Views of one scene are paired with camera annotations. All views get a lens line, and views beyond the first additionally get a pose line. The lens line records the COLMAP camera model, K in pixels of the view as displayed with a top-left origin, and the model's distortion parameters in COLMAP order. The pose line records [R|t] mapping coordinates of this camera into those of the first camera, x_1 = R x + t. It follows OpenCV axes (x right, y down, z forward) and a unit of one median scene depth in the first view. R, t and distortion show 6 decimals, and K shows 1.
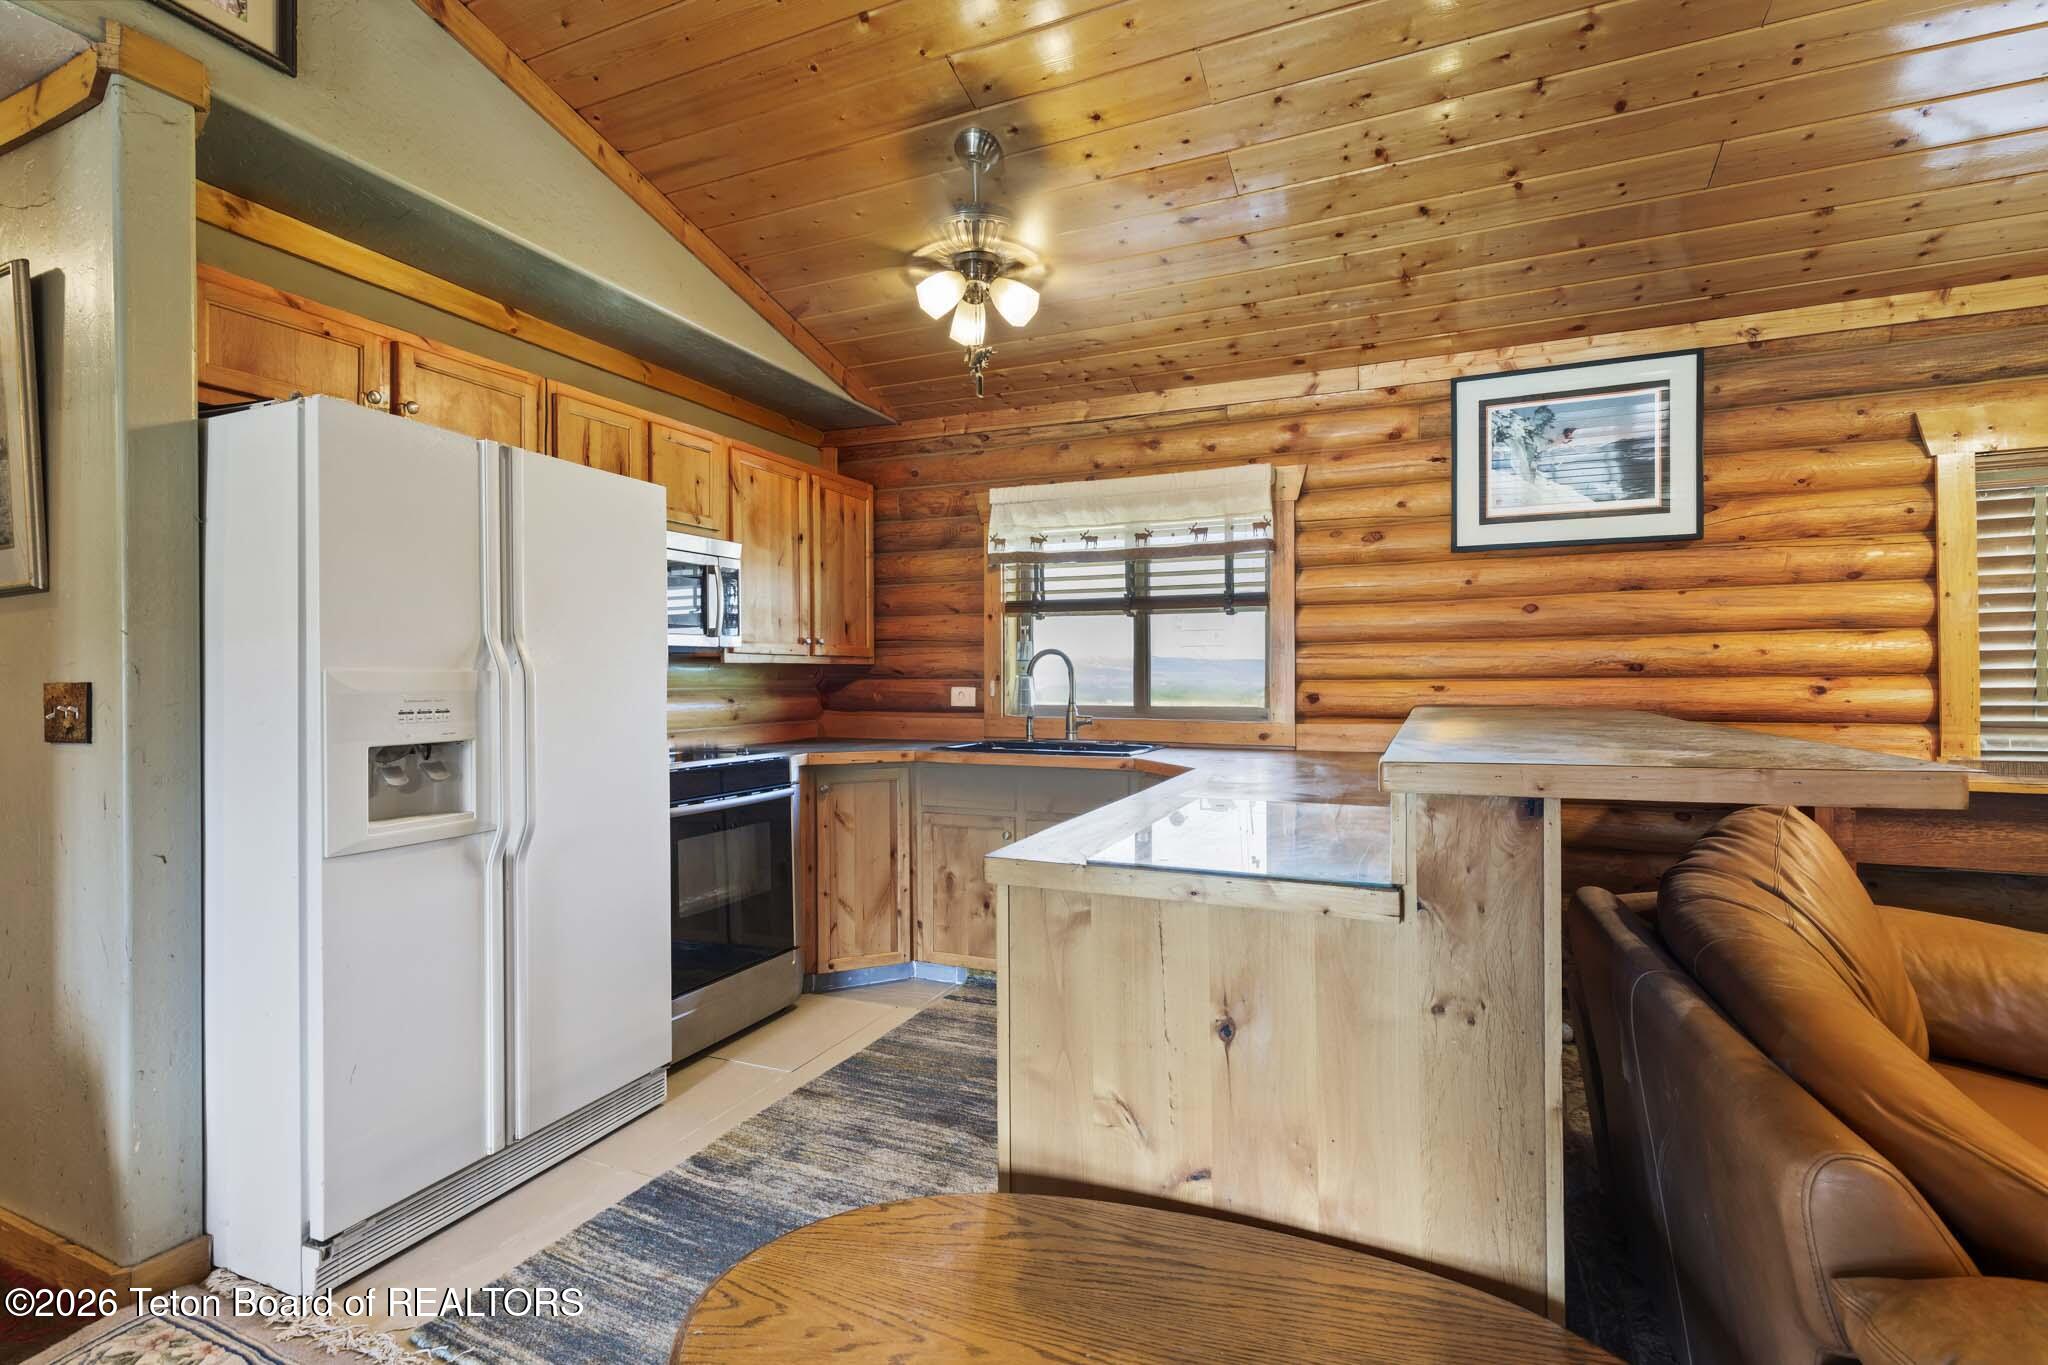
lens RADIAL K [[915.7, 0, 1024.1], [0, 915.7, 677.6], [0, 0, 1]] dist [-0.003630, -0.000434]
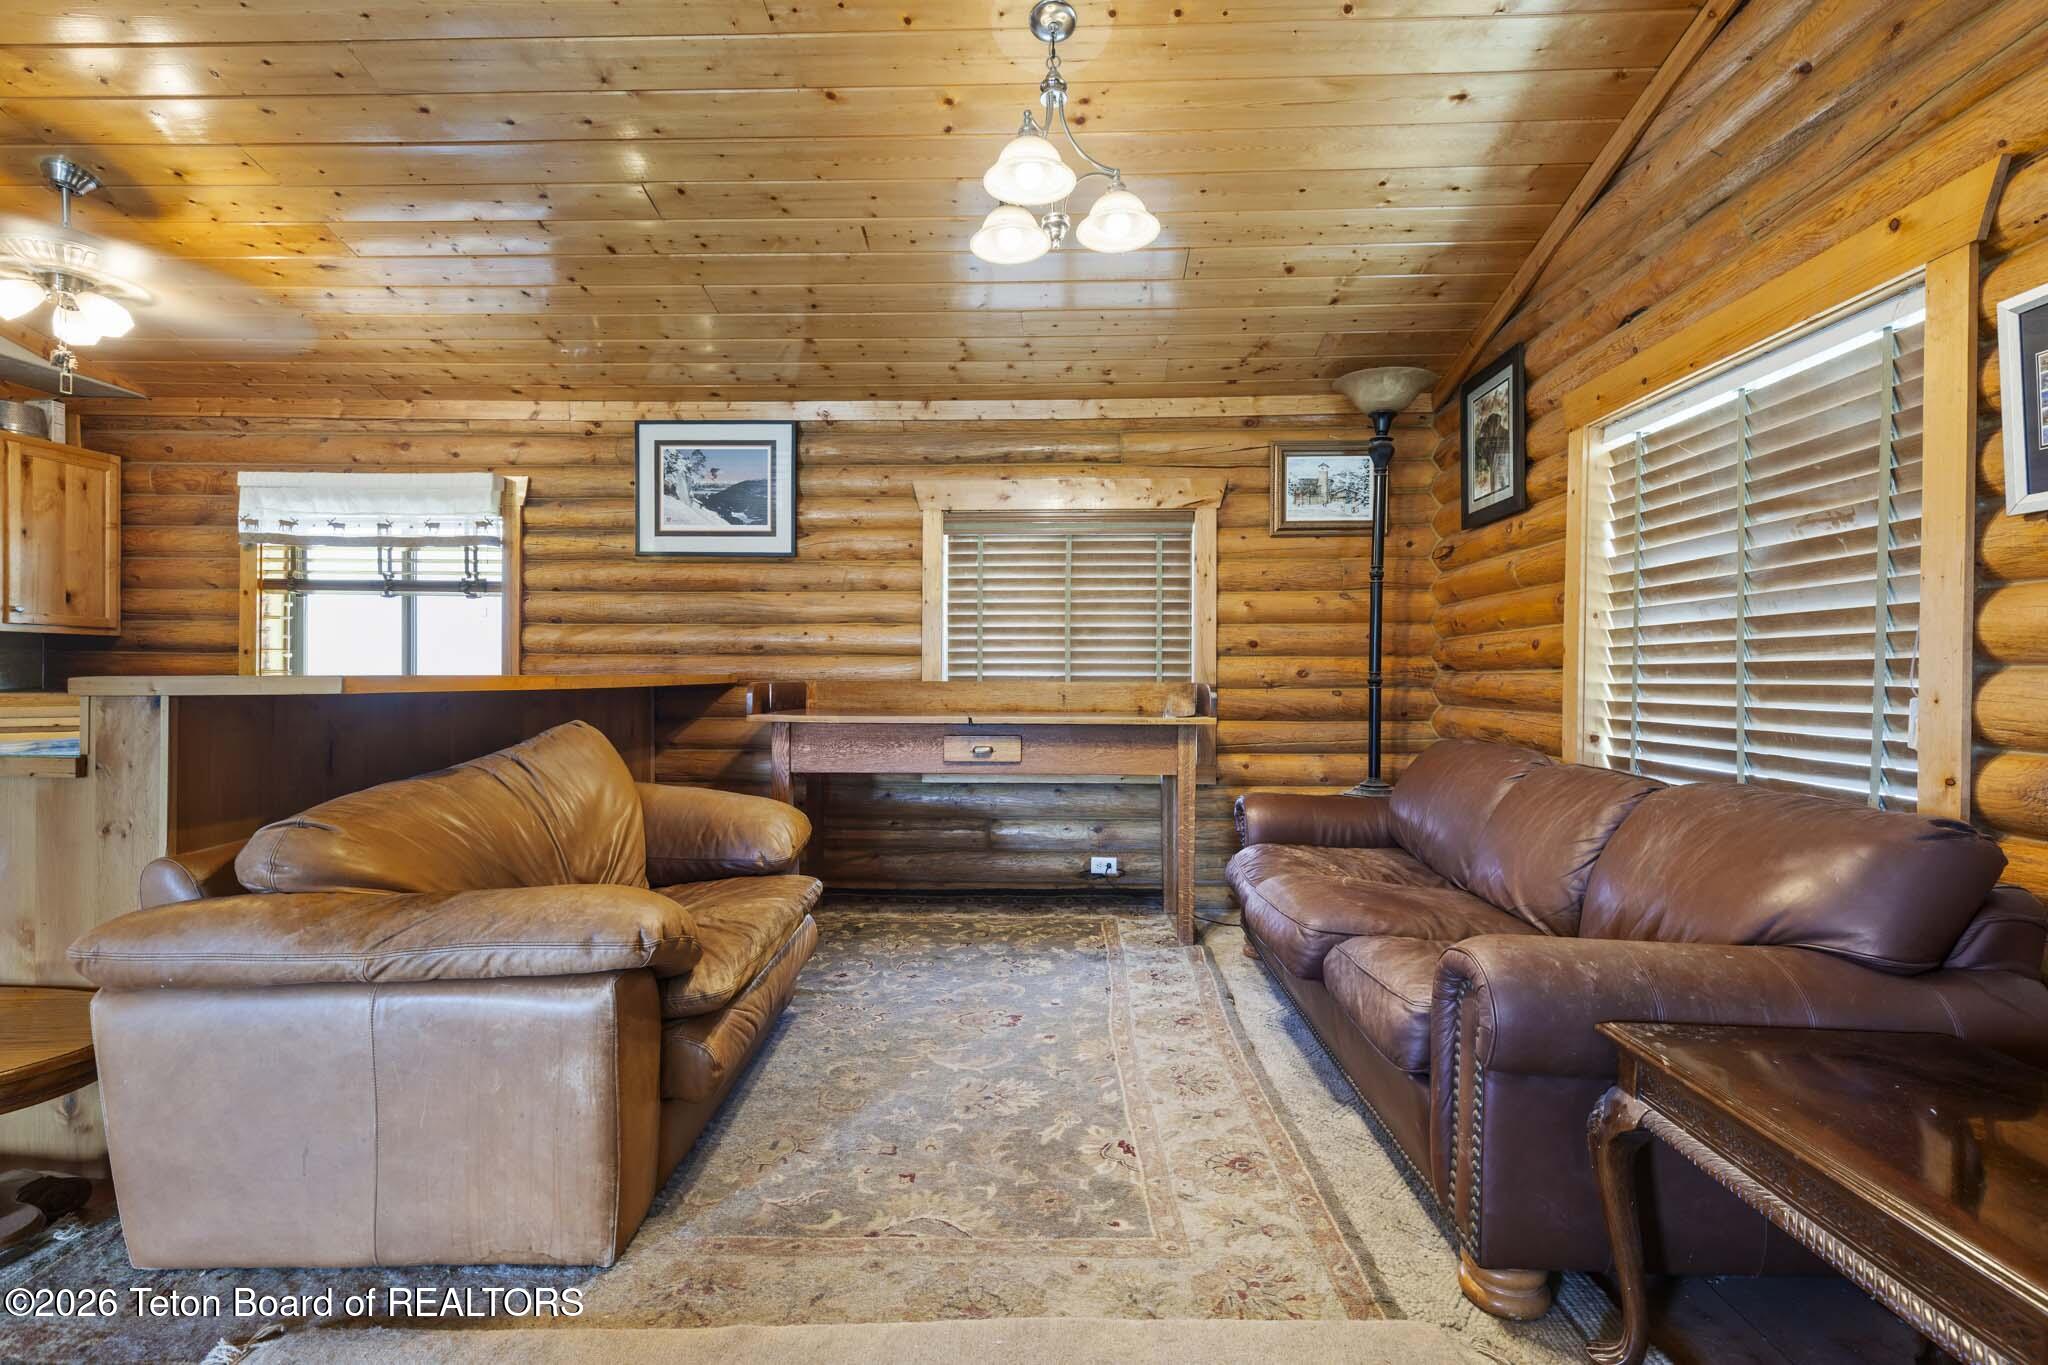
lens RADIAL K [[915.1, 0, 1024.0], [0, 915.1, 682.5], [0, 0, 1]] dist [0.009893, -0.008704]
pose [[0.925341, 0.008202, 0.379048, 0.528510], [-0.010716, 0.999932, 0.004522, 0.031330], [-0.378985, -0.008246, 0.925366, -0.433750]]
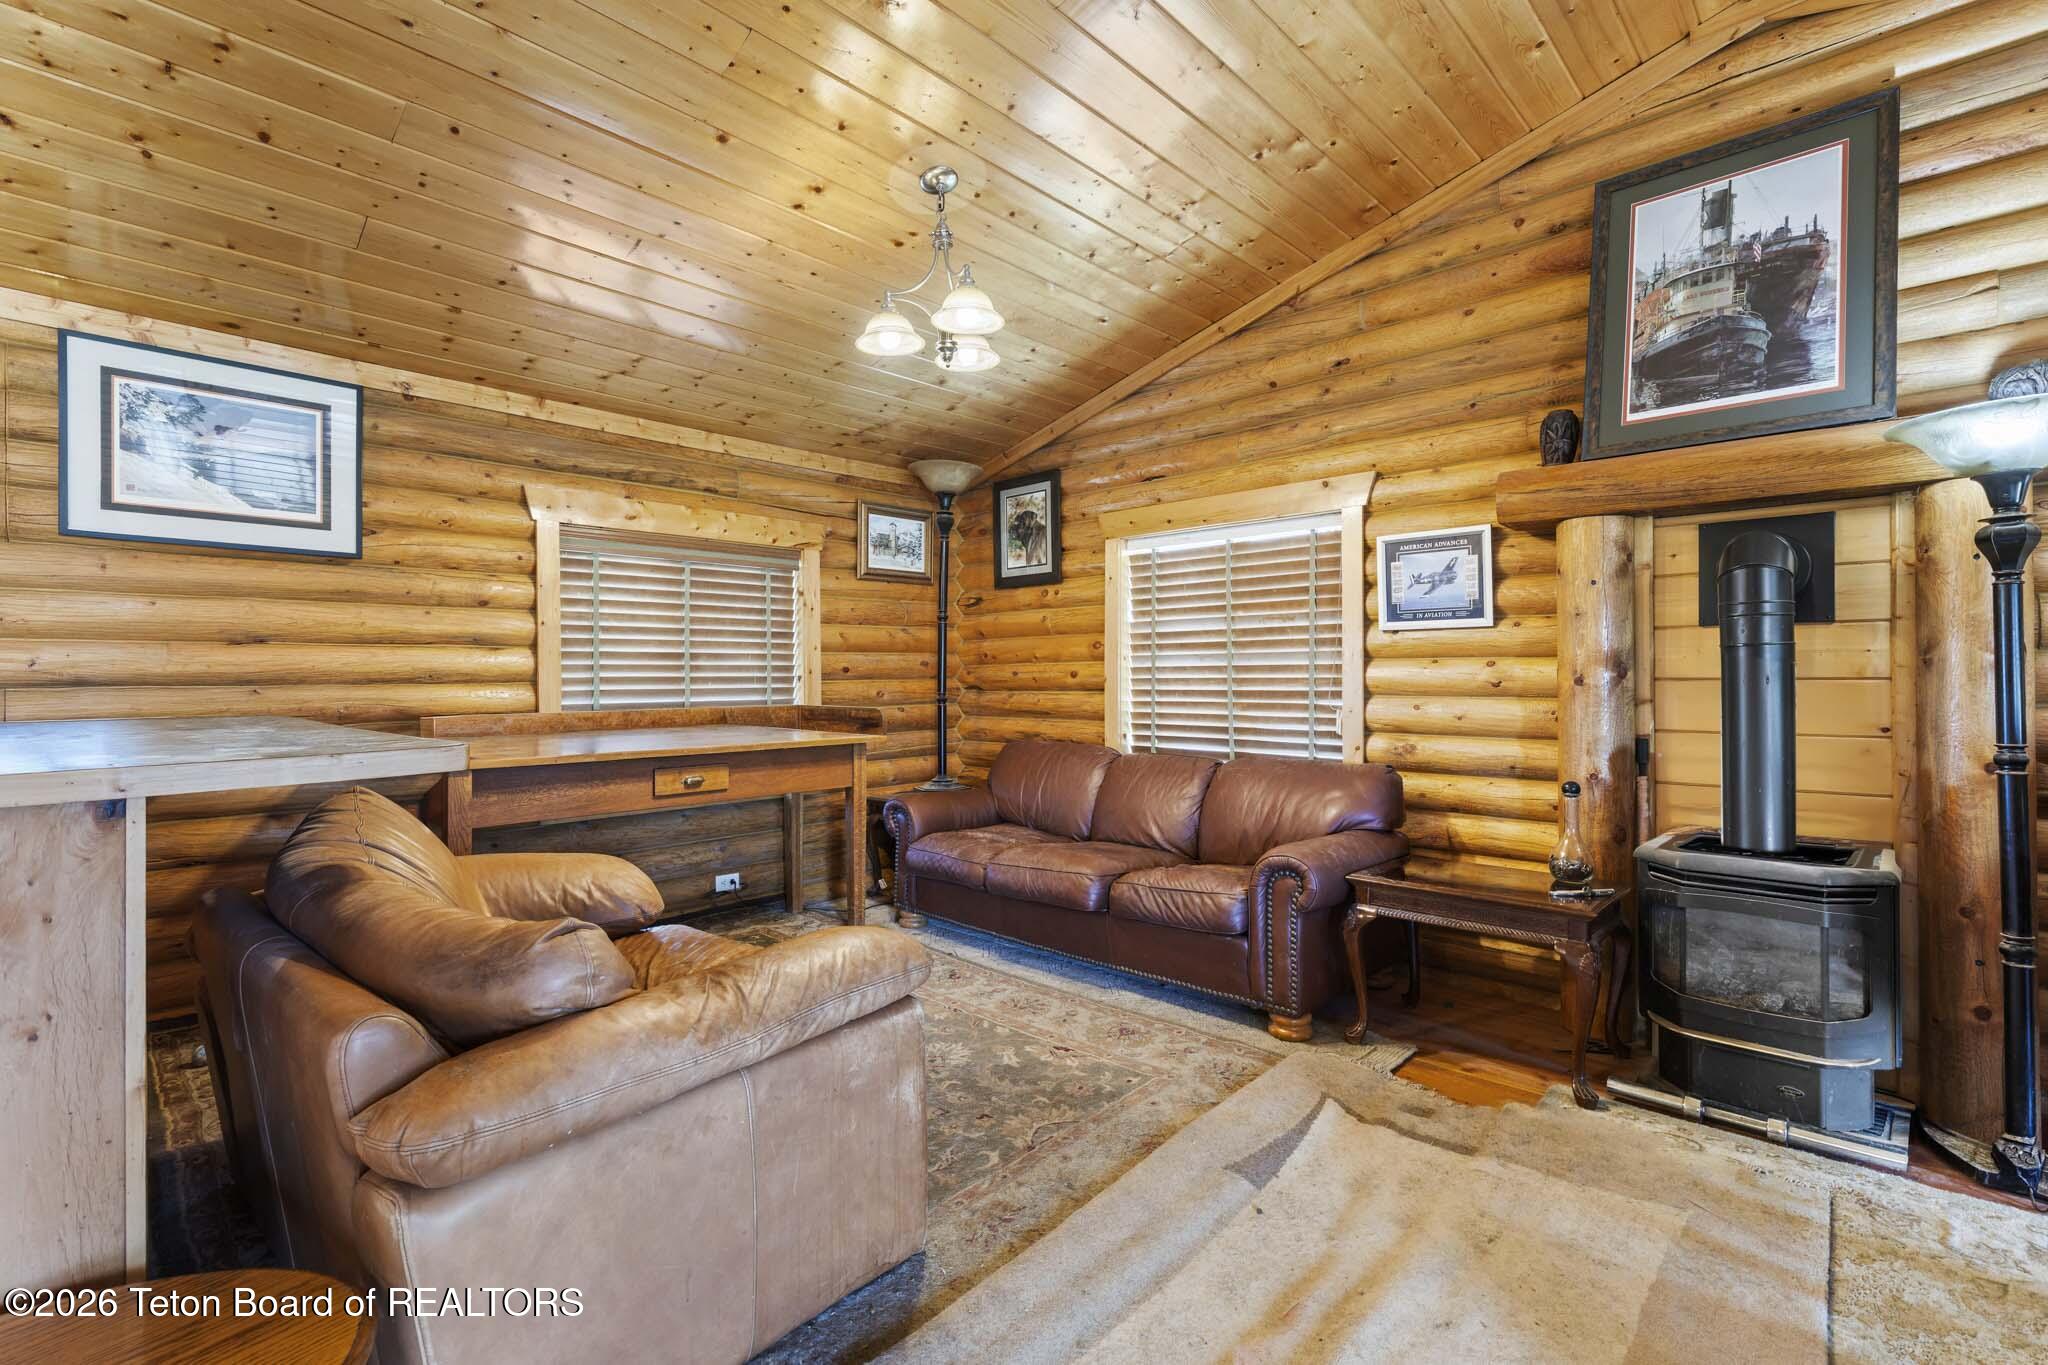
lens RADIAL K [[911.4, 0, 1029.3], [0, 911.4, 679.5], [0, 0, 1]] dist [0.003598, -0.000222]
pose [[0.331364, 0.002938, 0.943498, -0.030749], [0.002311, 0.999990, -0.003925, 0.000371], [-0.943500, 0.003481, 0.331354, -0.125469]]
